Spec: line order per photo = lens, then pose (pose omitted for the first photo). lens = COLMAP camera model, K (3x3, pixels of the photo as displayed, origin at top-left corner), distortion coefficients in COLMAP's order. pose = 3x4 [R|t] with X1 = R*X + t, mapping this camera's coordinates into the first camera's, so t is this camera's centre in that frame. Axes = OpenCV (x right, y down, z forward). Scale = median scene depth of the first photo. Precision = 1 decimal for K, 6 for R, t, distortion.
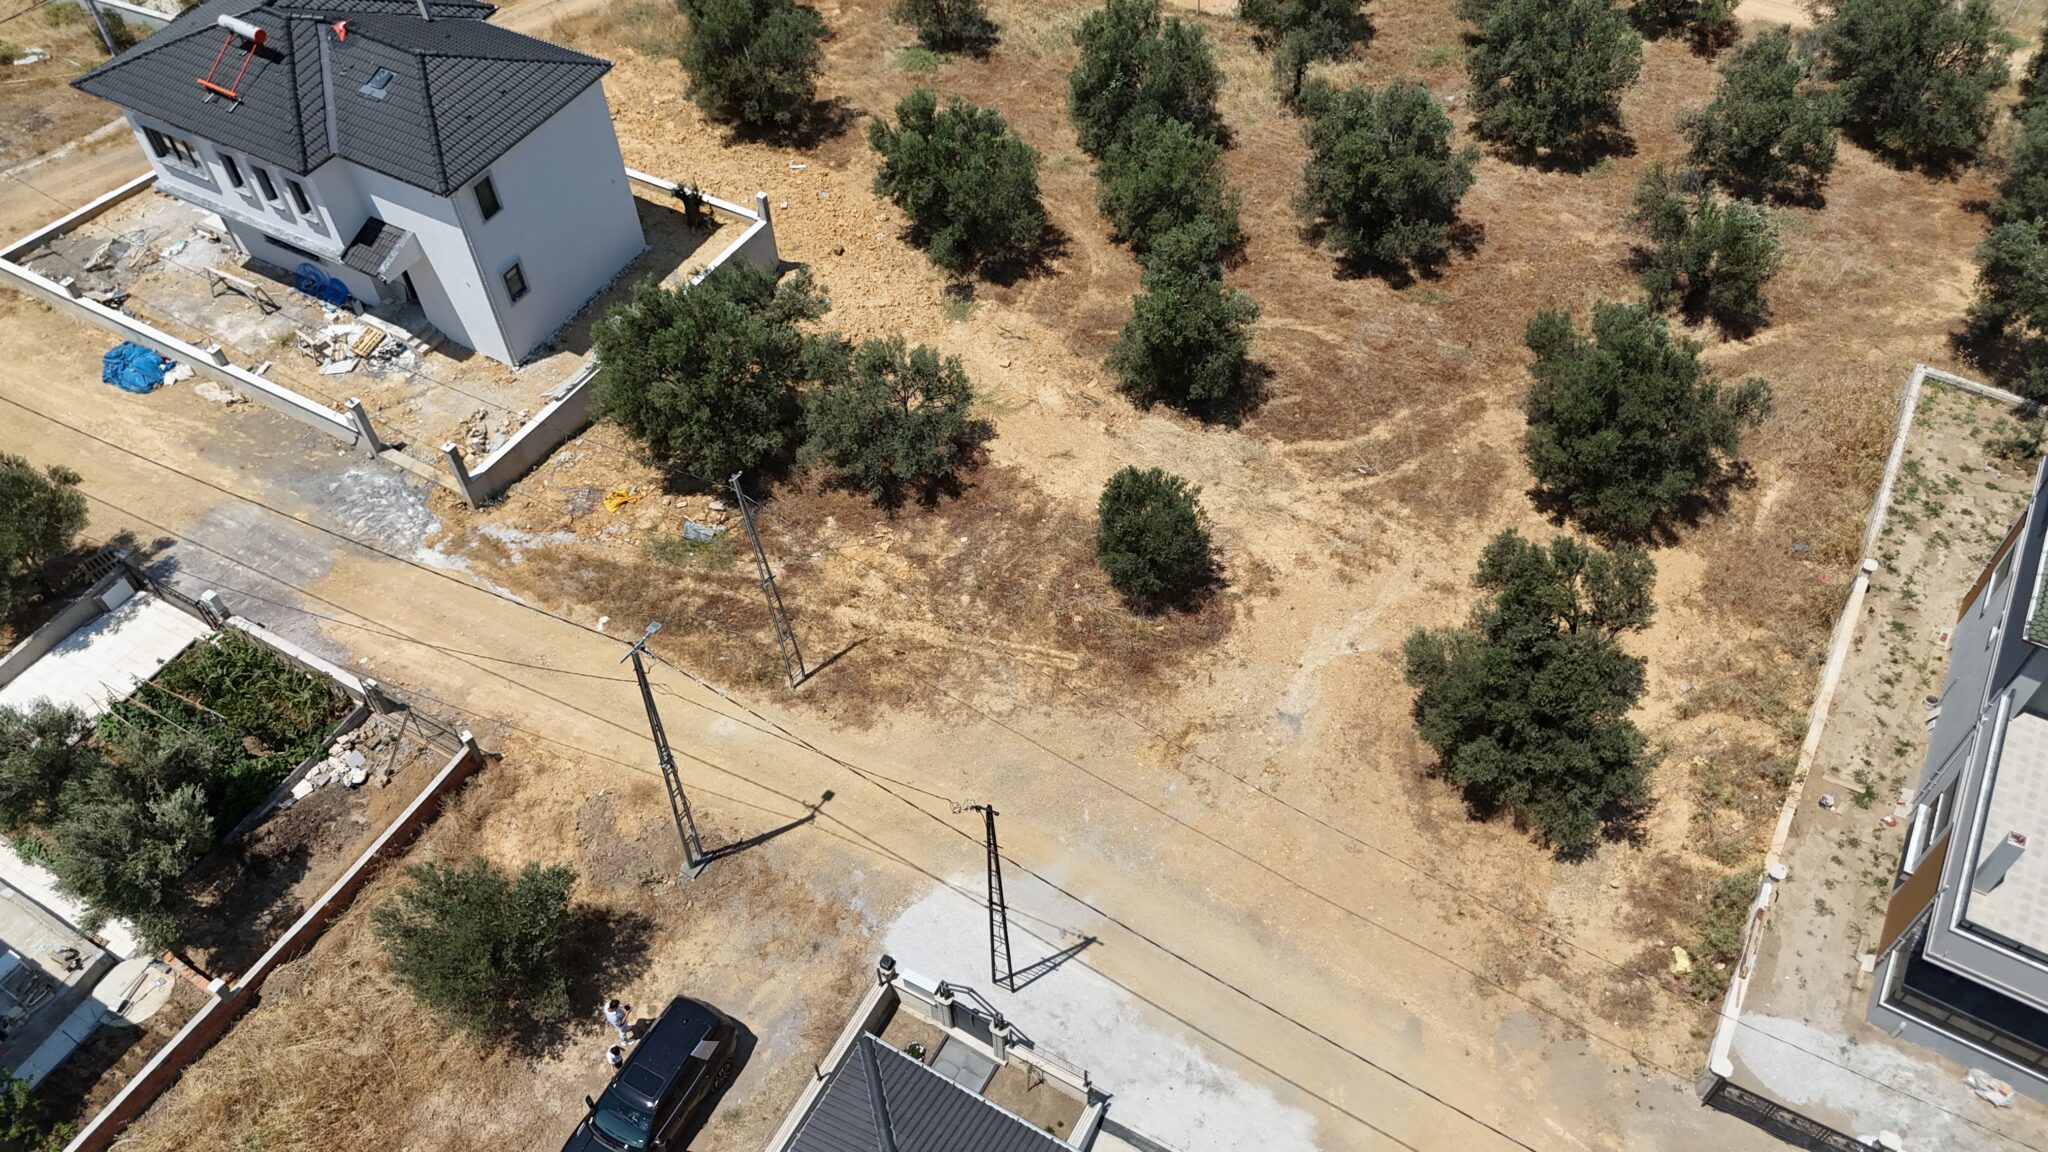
lens RADIAL K [[1507.9, 0, 1026.9], [0, 1507.9, 575.1], [0, 0, 1]] dist [0.080859, -0.088352]
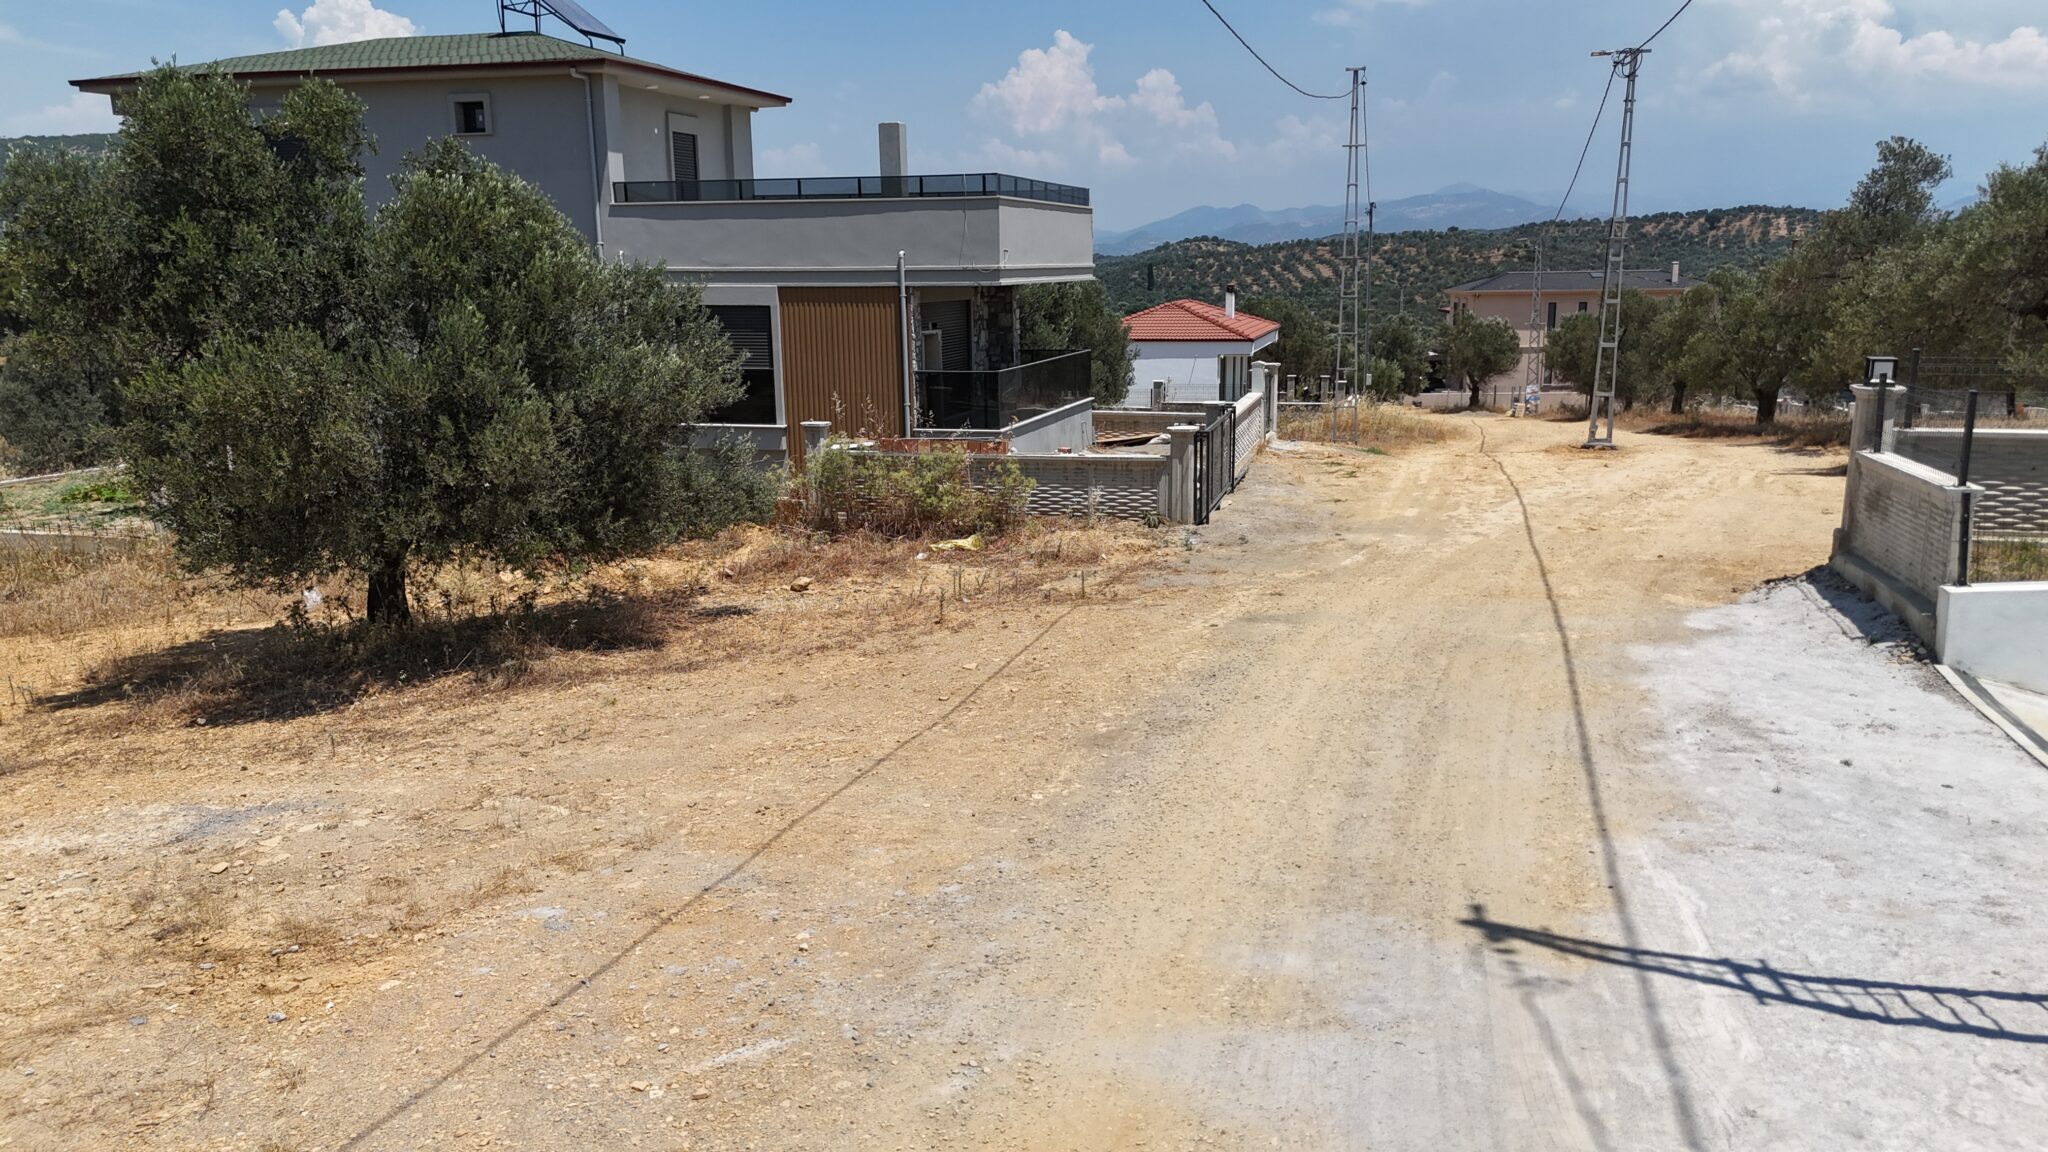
lens RADIAL K [[1511.5, 0, 1027.0], [0, 1511.5, 582.9], [0, 0, 1]] dist [0.069553, -0.074875]
pose [[-0.253152, -0.176629, 0.951166, -0.101920], [0.753920, 0.580094, 0.308377, 0.088185], [-0.606234, 0.795169, -0.013688, 0.822701]]
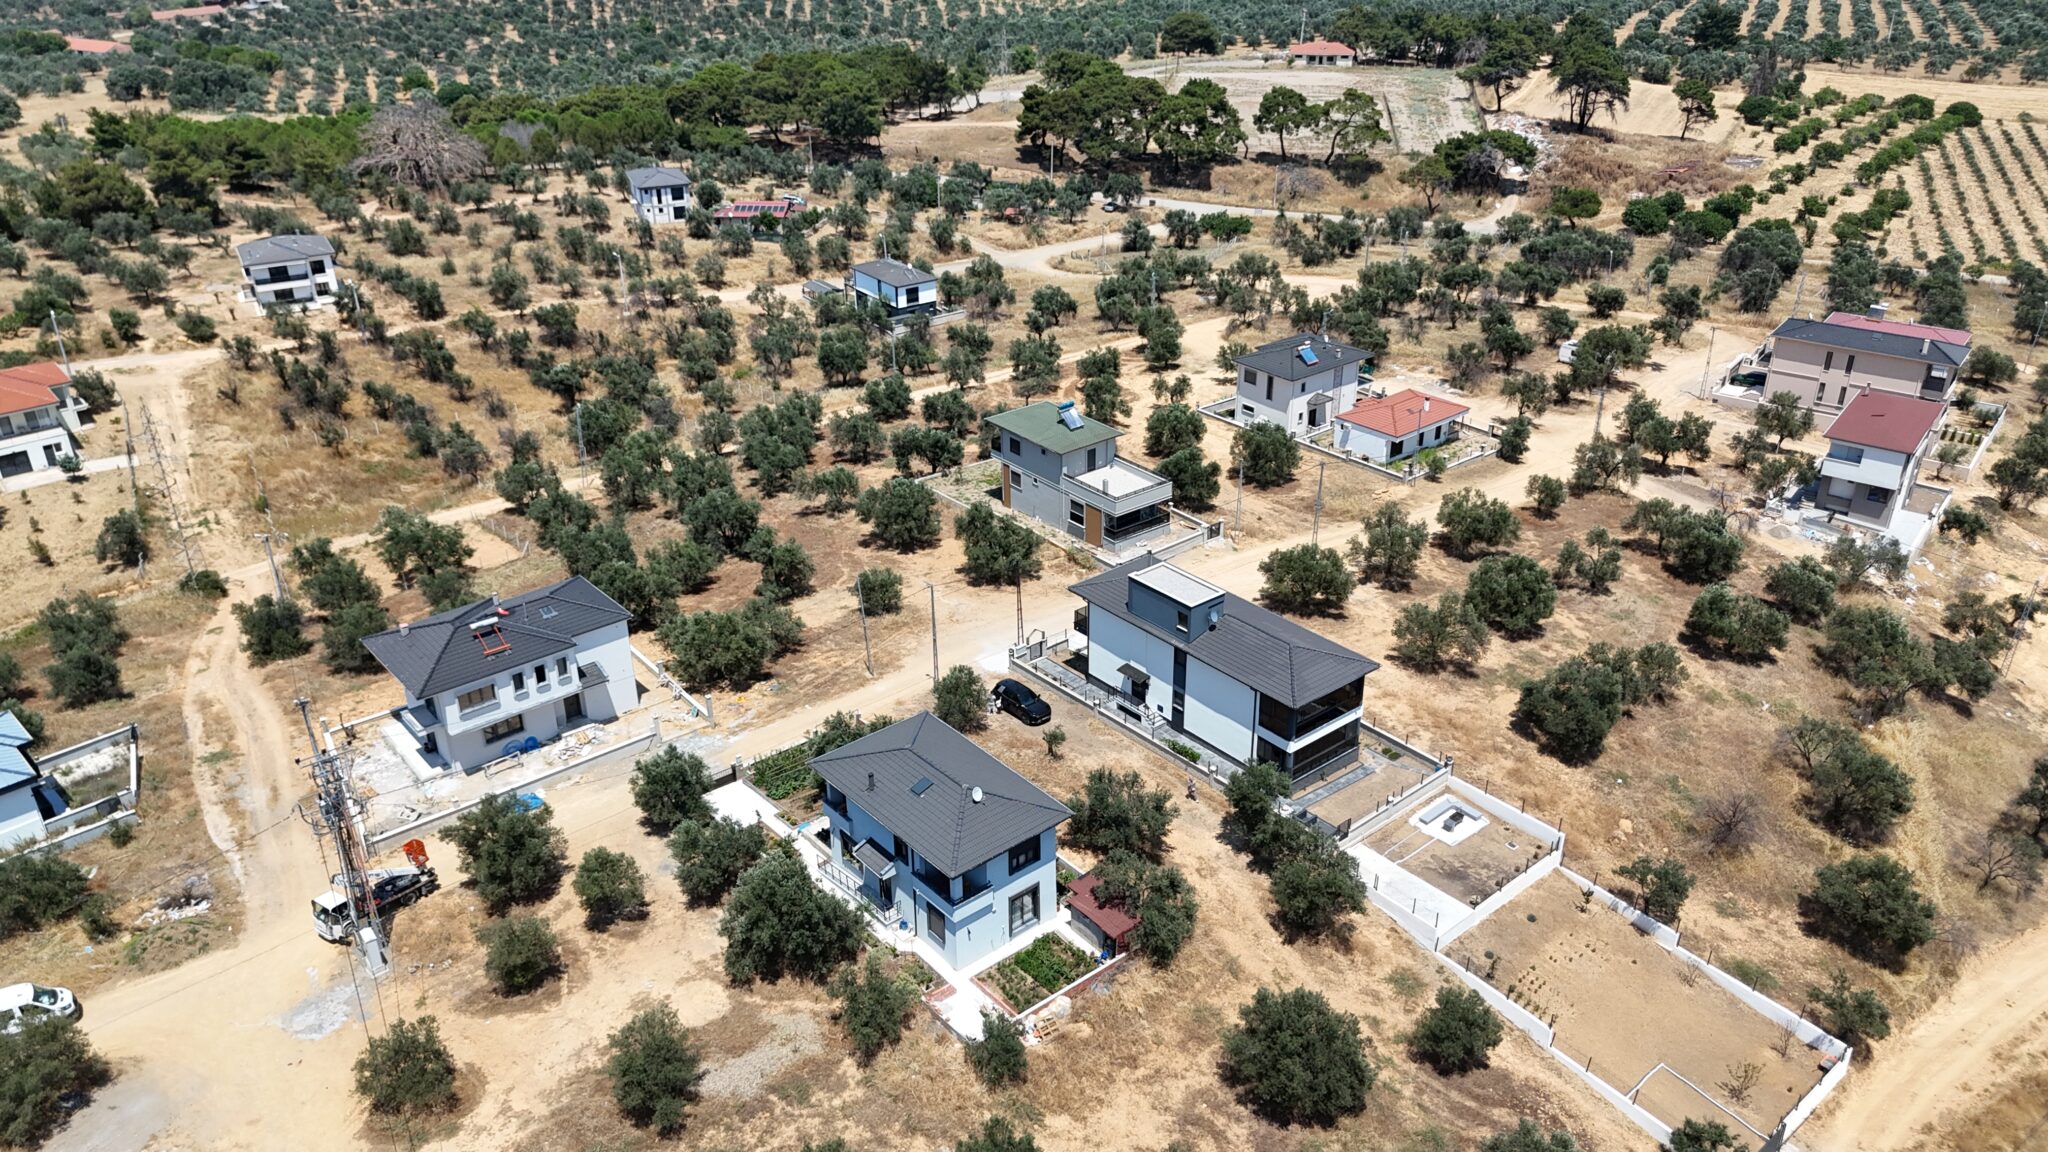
lens RADIAL K [[1527.0, 0, 1063.4], [0, 1527.0, 580.9], [0, 0, 1]] dist [0.001581, -0.002545]
pose [[0.340612, -0.409107, 0.846531, -1.987796], [0.720074, 0.692442, 0.044910, 0.072934], [-0.604547, 0.594268, 0.530441, -0.600494]]
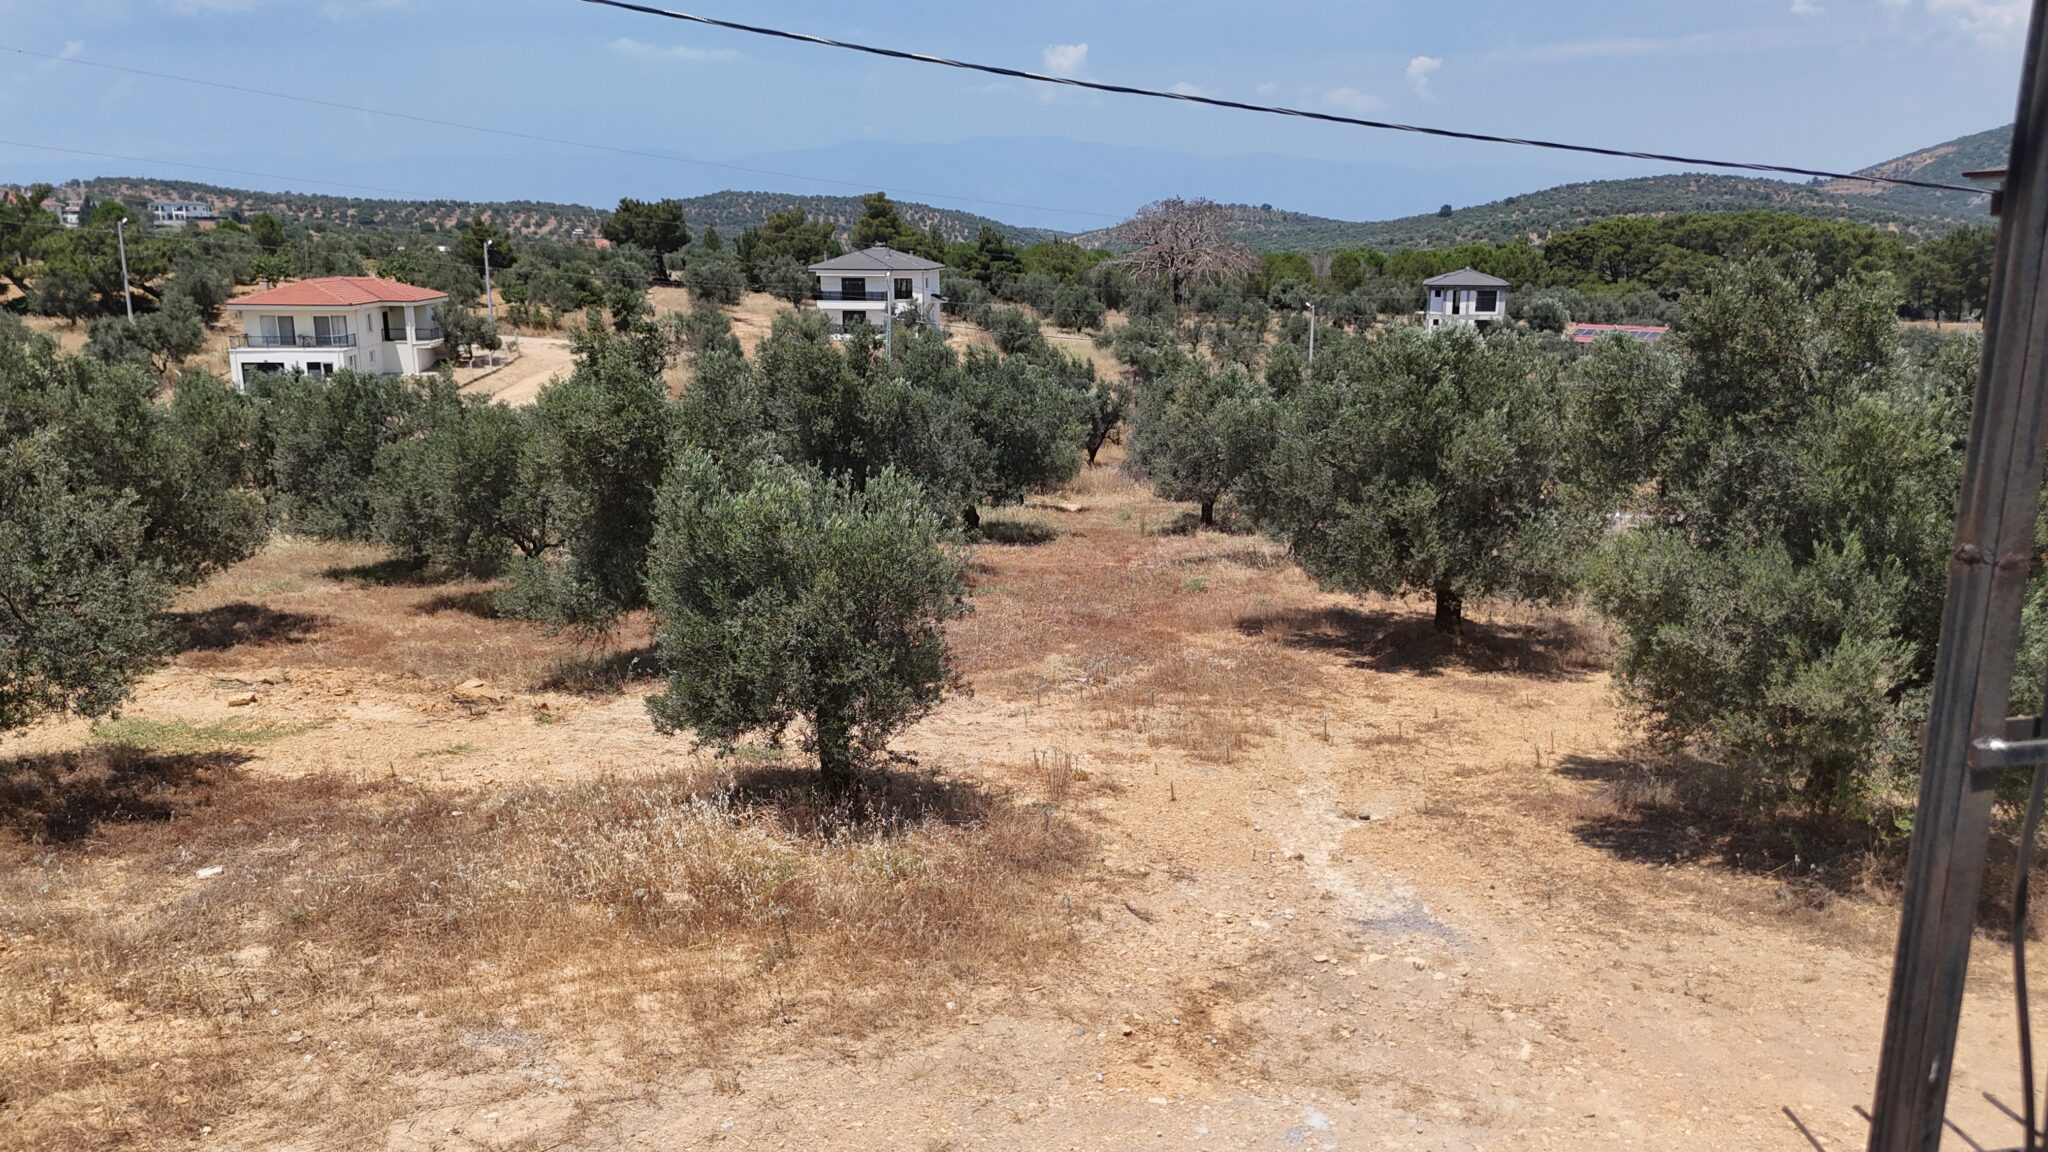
lens RADIAL K [[1511.5, 0, 1027.0], [0, 1511.5, 582.9], [0, 0, 1]] dist [0.069553, -0.074875]
pose [[0.840031, -0.100985, 0.533057, -0.064014], [0.403751, 0.772655, -0.489886, 0.156953], [-0.362398, 0.626742, 0.689827, 0.697176]]
